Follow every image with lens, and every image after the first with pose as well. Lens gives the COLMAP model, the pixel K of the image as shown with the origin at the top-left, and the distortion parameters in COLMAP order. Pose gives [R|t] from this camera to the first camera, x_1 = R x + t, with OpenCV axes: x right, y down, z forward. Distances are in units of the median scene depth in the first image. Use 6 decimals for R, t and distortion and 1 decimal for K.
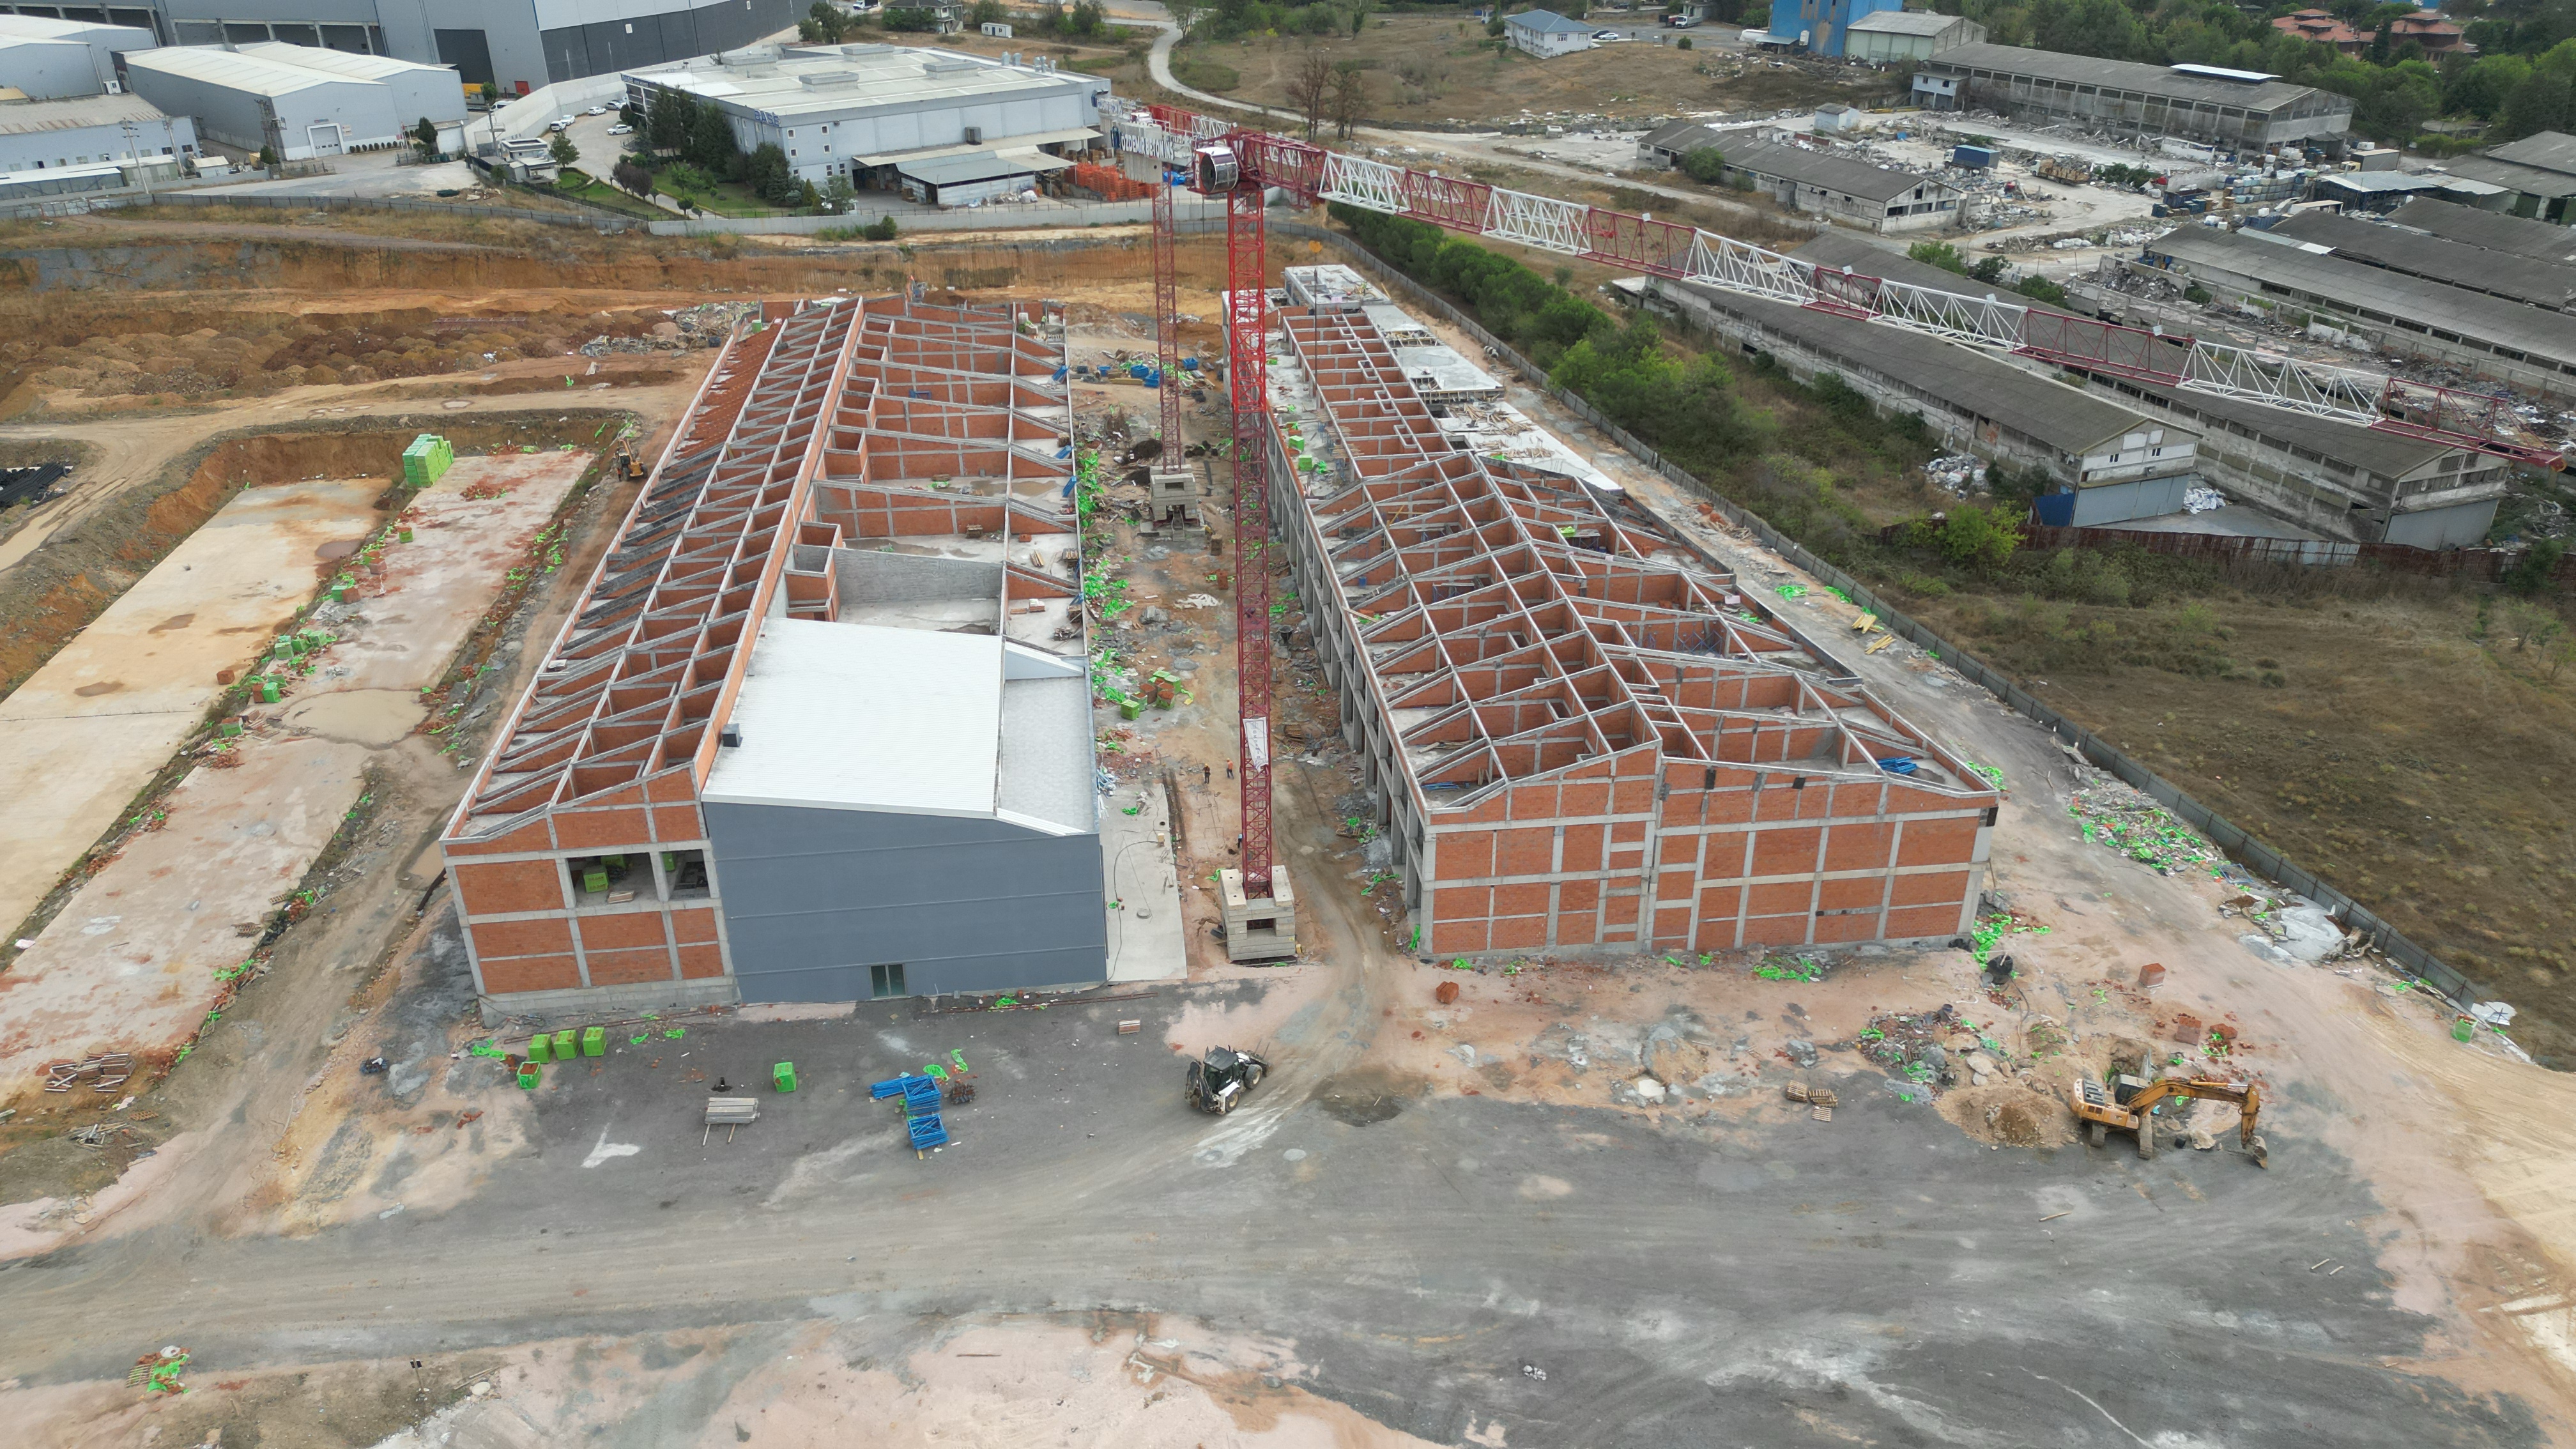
lens RADIAL K [[1795.3, 0, 1285.9], [0, 1795.3, 713.2], [0, 0, 1]] dist [0.074722, -0.071961]
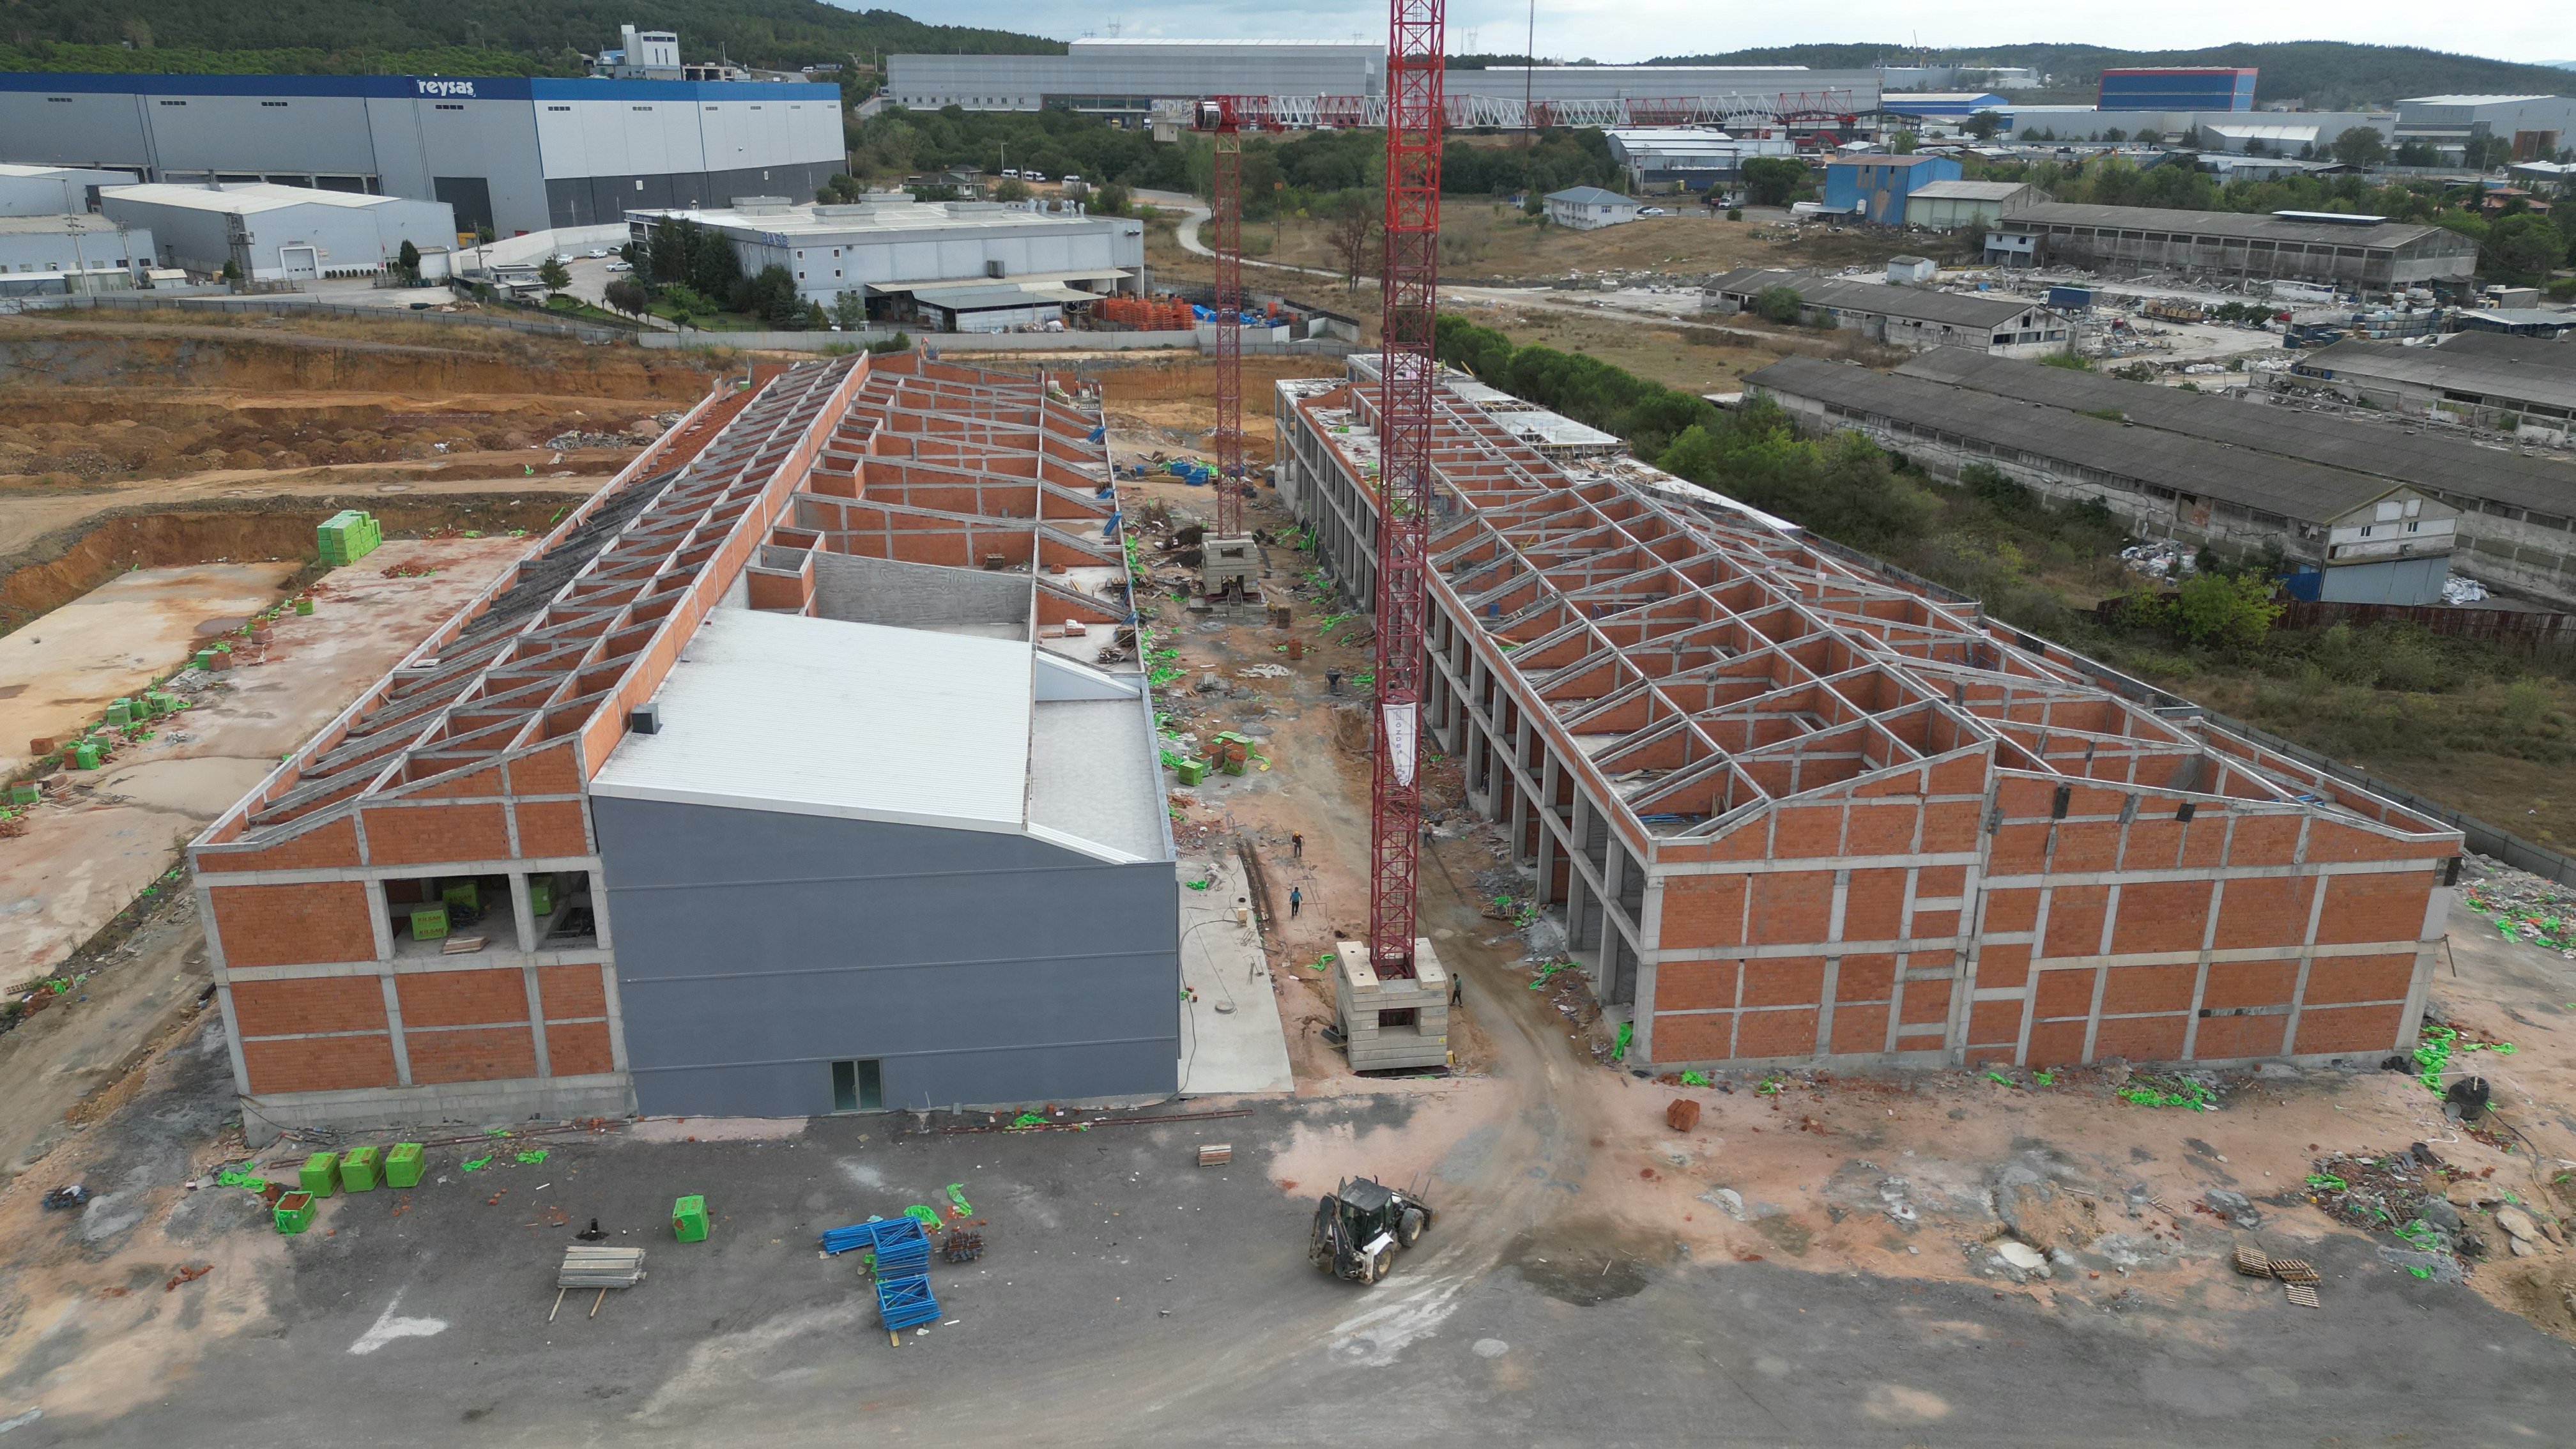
lens RADIAL K [[1789.6, 0, 1288.0], [0, 1789.6, 724.5], [0, 0, 1]] dist [0.073182, -0.070182]
pose [[0.999939, 0.010702, 0.002634, -0.044390], [-0.010263, 0.991282, -0.131361, 0.071901], [-0.004017, 0.131326, 0.991331, 0.221461]]
